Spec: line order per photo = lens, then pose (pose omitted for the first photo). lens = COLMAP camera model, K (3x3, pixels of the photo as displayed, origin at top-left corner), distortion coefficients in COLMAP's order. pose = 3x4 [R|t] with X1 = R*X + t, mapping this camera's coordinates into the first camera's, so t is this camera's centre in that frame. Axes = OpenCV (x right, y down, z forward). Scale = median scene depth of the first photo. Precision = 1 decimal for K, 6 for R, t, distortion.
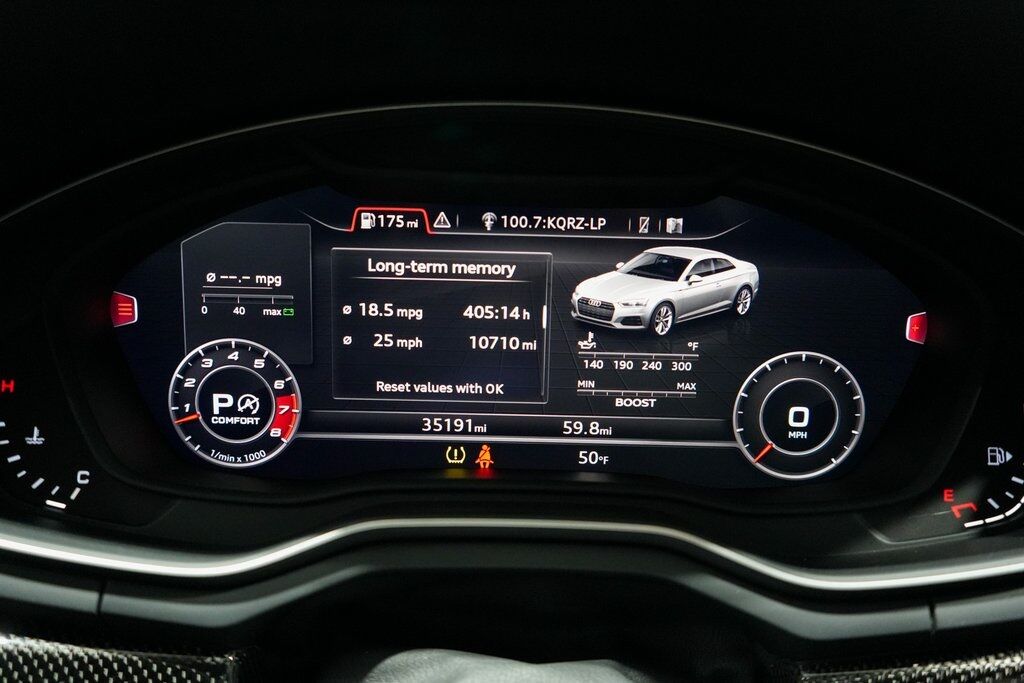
lens RADIAL K [[821.5, 0, 510.1], [0, 821.5, 344.7], [0, 0, 1]] dist [-0.009354, 0.012314]
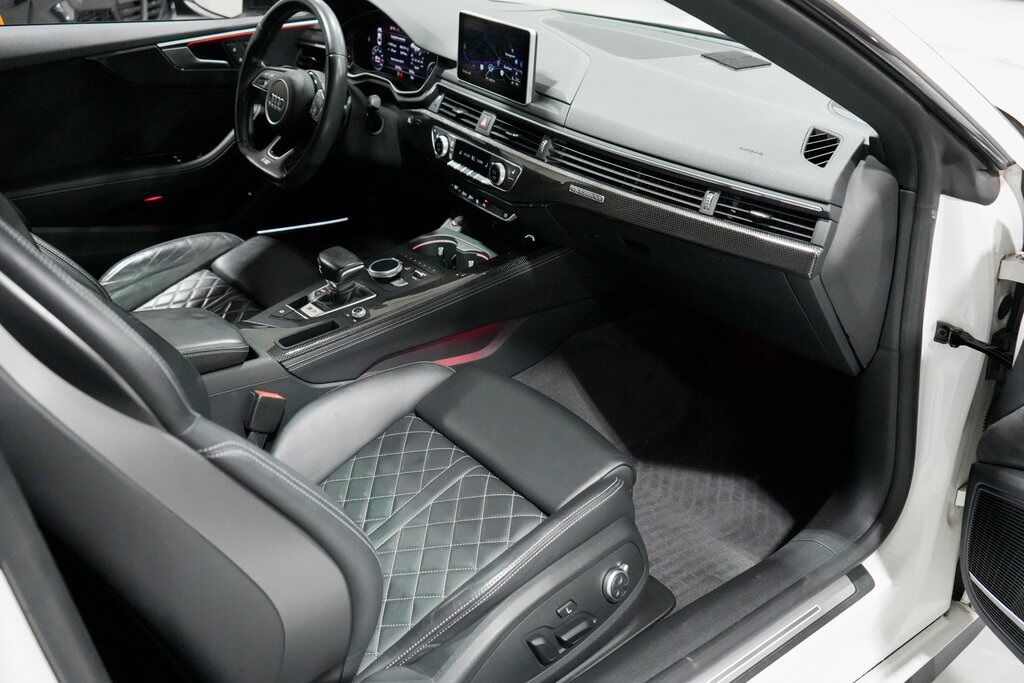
lens RADIAL K [[998.9, 0, 509.6], [0, 998.9, 348.0], [0, 0, 1]] dist [-0.001972, 0.000000]
pose [[0.621534, 0.338873, -0.706301, 5.920293], [-0.193703, 0.940081, 0.280583, -0.163943], [0.759062, -0.037579, 0.649933, -2.946120]]
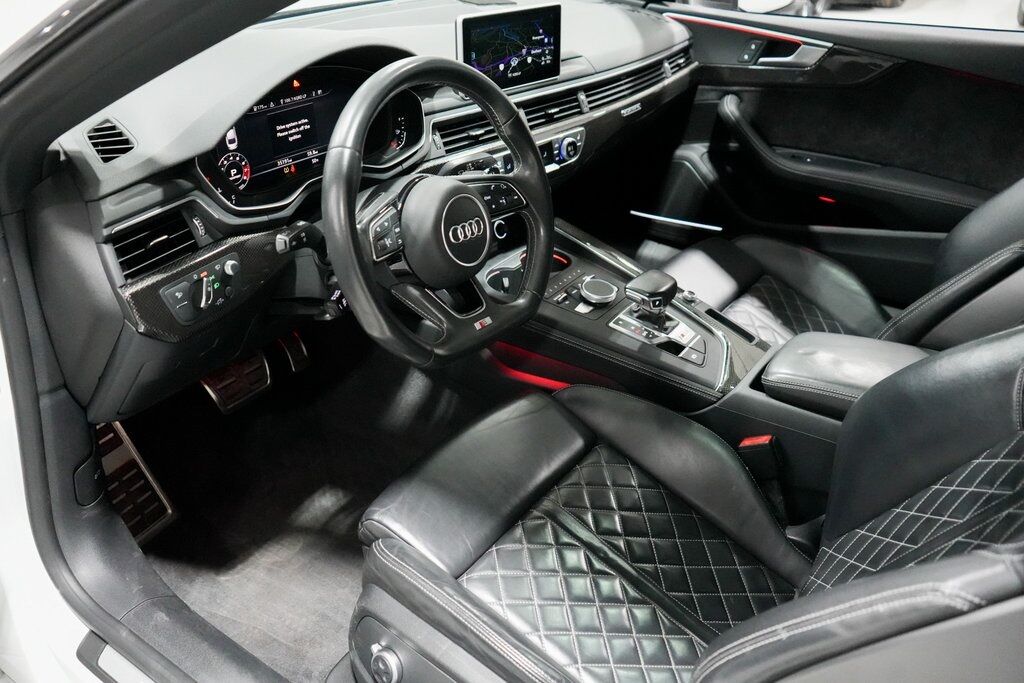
lens RADIAL K [[848.1, 0, 521.4], [0, 848.1, 332.1], [0, 0, 1]] dist [0.017704, 0.012290]
pose [[0.568838, -0.411697, 0.711989, -2.452258], [0.186793, 0.907742, 0.375651, -0.430701], [-0.800957, -0.080690, 0.593260, -2.101565]]
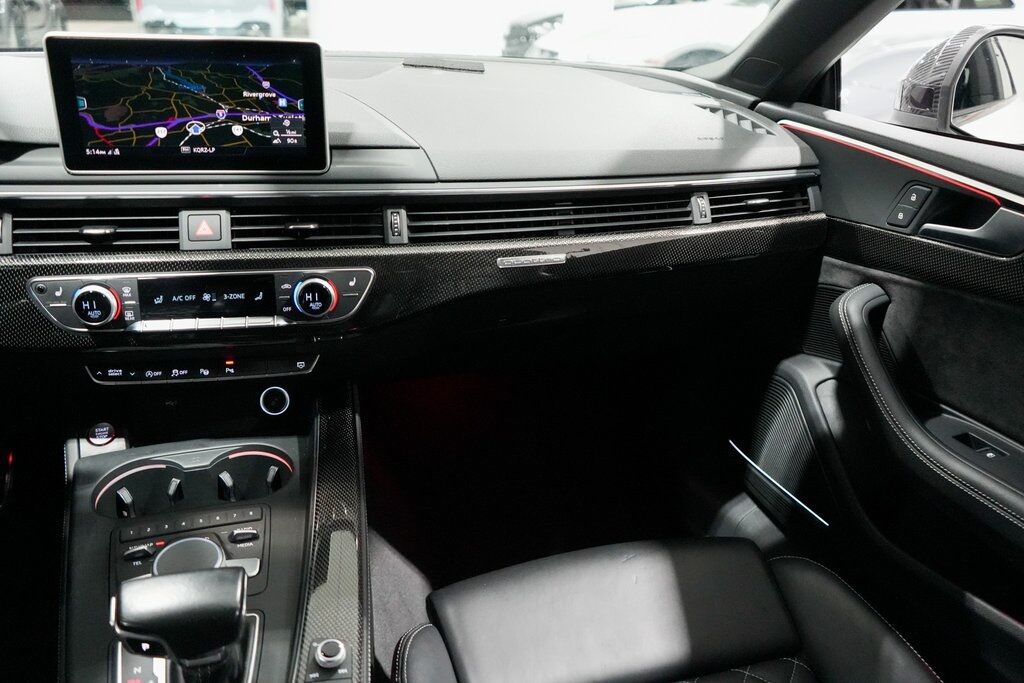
lens RADIAL K [[821.5, 0, 514.3], [0, 821.5, 340.8], [0, 0, 1]] dist [-0.009354, 0.012314]
pose [[0.953548, -0.112607, 0.279402, 1.472773], [0.062932, 0.981505, 0.180798, 0.198683], [-0.294594, -0.154816, 0.942999, -2.031323]]
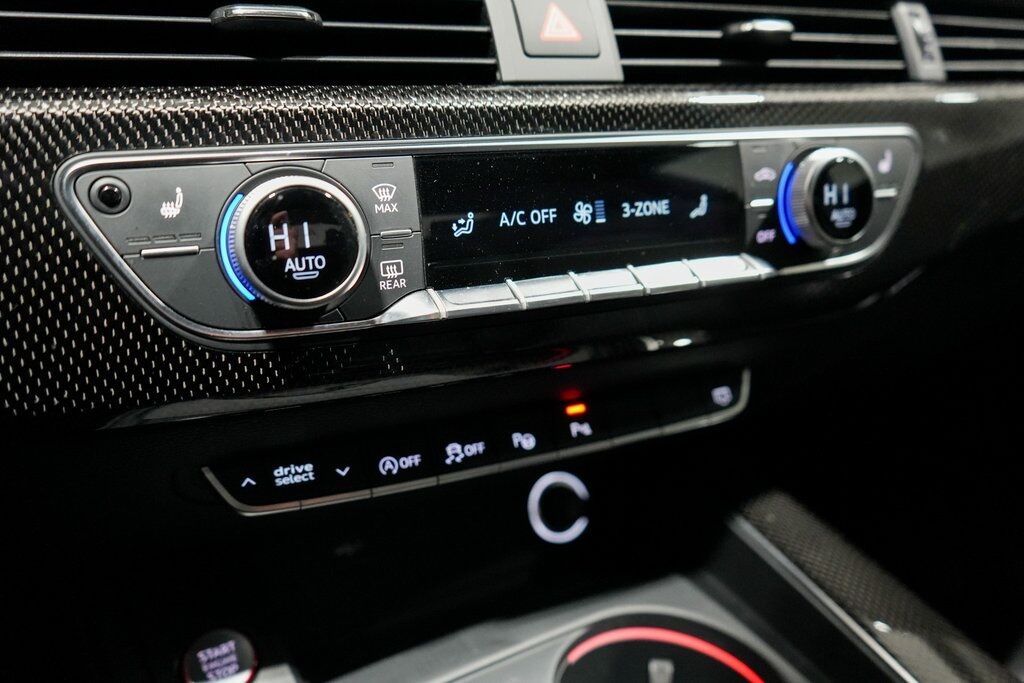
lens RADIAL K [[821.5, 0, 513.9], [0, 821.5, 332.4], [0, 0, 1]] dist [-0.009354, 0.012314]
pose [[0.848734, -0.173821, 0.499436, 0.738481], [0.158143, 0.984644, 0.073945, 0.523278], [-0.504620, 0.016223, 0.863189, -0.021863]]
